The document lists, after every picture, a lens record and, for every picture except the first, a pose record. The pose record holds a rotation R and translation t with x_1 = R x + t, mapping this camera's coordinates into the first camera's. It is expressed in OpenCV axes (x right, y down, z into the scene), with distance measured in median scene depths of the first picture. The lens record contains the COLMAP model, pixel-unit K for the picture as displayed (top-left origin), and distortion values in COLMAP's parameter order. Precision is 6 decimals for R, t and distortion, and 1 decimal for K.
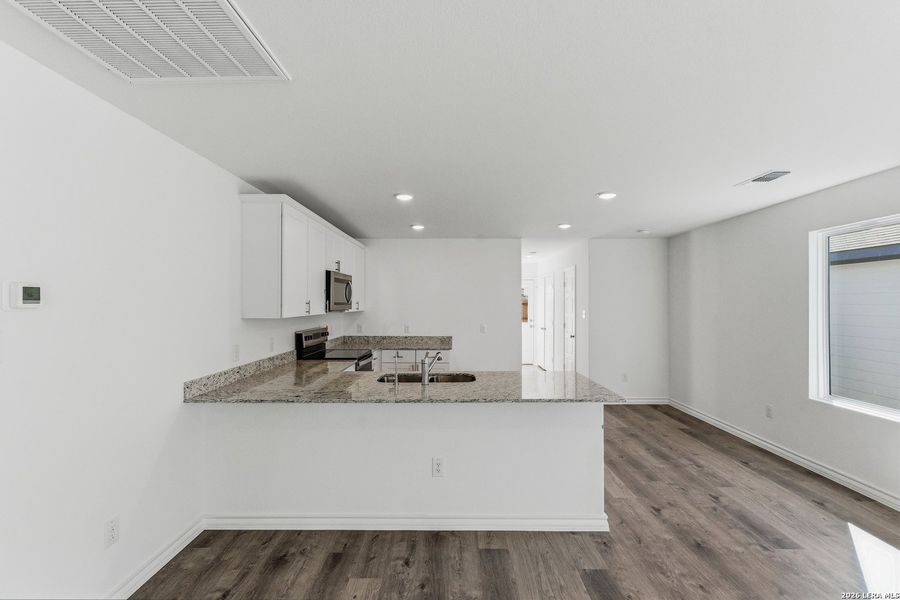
lens RADIAL K [[407.8, 0, 448.0], [0, 407.8, 297.5], [0, 0, 1]] dist [-0.002083, -0.000300]
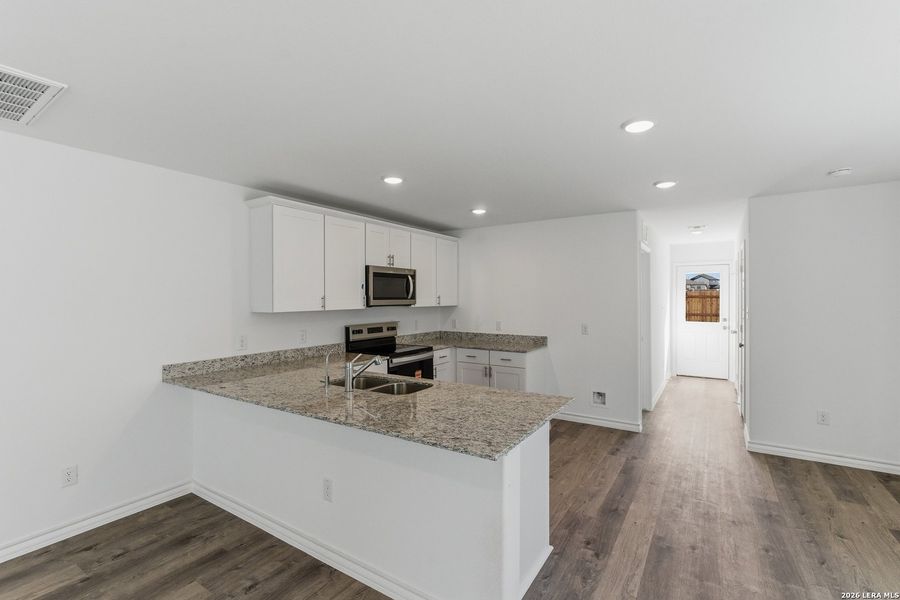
lens RADIAL K [[404.9, 0, 445.7], [0, 404.9, 297.1], [0, 0, 1]] dist [0.000588, 0.000758]
pose [[0.840009, -0.003480, -0.542561, 0.537425], [0.011550, 0.999868, 0.011470, 0.003135], [0.542449, -0.015902, 0.839938, 0.351714]]
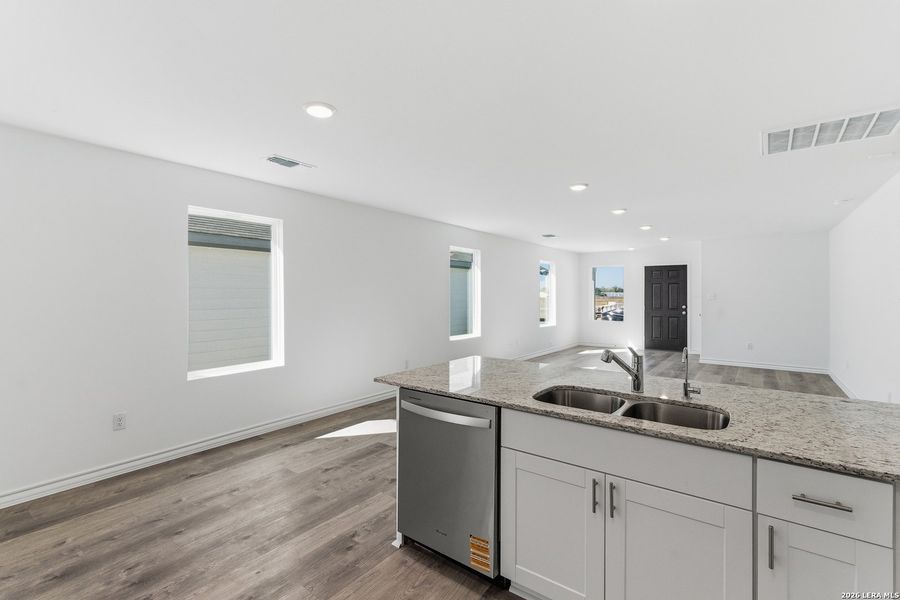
lens RADIAL K [[409.0, 0, 450.5], [0, 409.0, 293.9], [0, 0, 1]] dist [-0.000908, 0.000045]
pose [[-0.807881, -0.002611, 0.589339, -0.186699], [-0.010696, 0.999890, -0.010231, 0.055608], [-0.589248, -0.014569, -0.807821, 1.578547]]
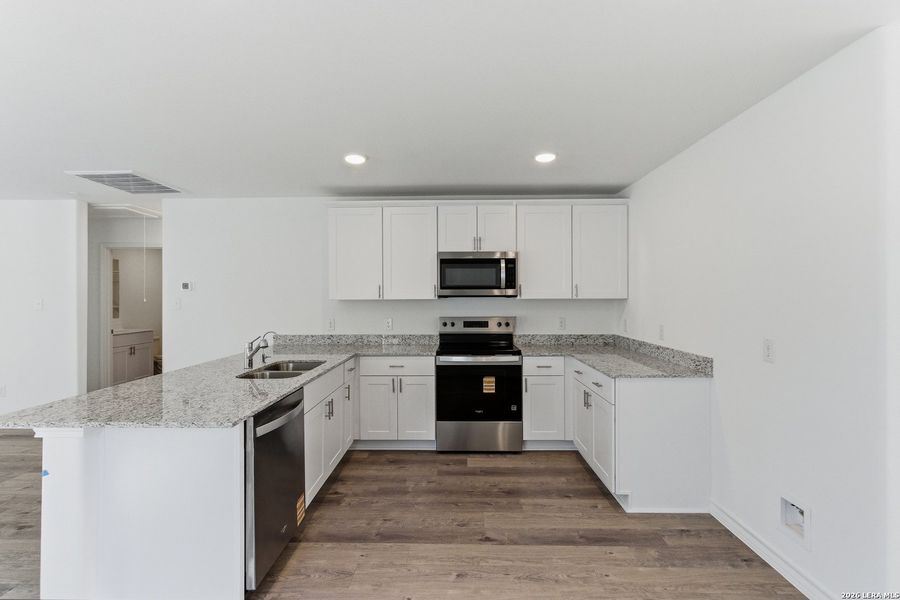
lens RADIAL K [[407.8, 0, 448.0], [0, 407.8, 297.5], [0, 0, 1]] dist [-0.002083, -0.000300]
pose [[-0.007117, 0.001686, -0.999973, 0.830413], [0.017334, 0.999849, 0.001562, 0.046396], [0.999824, -0.017322, -0.007146, 1.353455]]
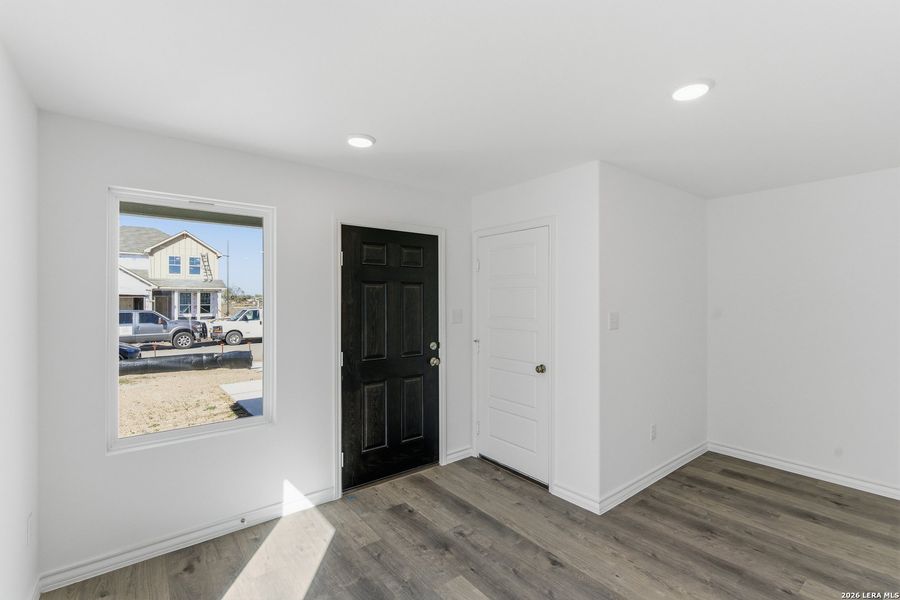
lens RADIAL K [[404.9, 0, 445.7], [0, 404.9, 297.1], [0, 0, 1]] dist [0.000588, 0.000758]
pose [[-0.789071, 0.003258, -0.614293, 0.850032], [0.011004, 0.999900, -0.008832, -0.021861], [0.614203, -0.013729, -0.789028, -0.924122]]
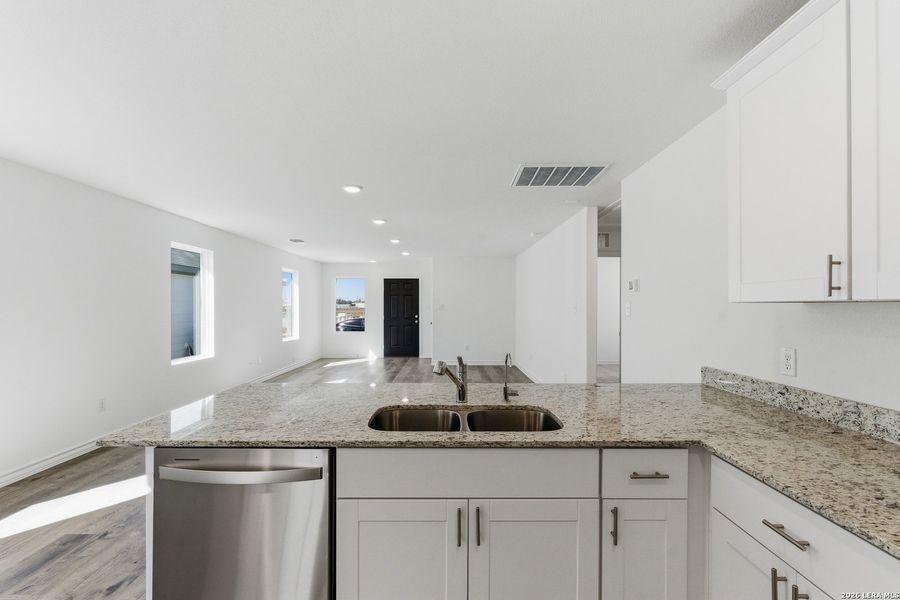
lens RADIAL K [[413.1, 0, 450.3], [0, 413.1, 306.0], [0, 0, 1]] dist [-0.002262, -0.000301]
pose [[-0.999872, 0.000070, -0.015996, -0.024832], [0.000275, 0.999918, -0.012808, 0.061272], [0.015994, -0.012811, -0.999790, 1.519376]]
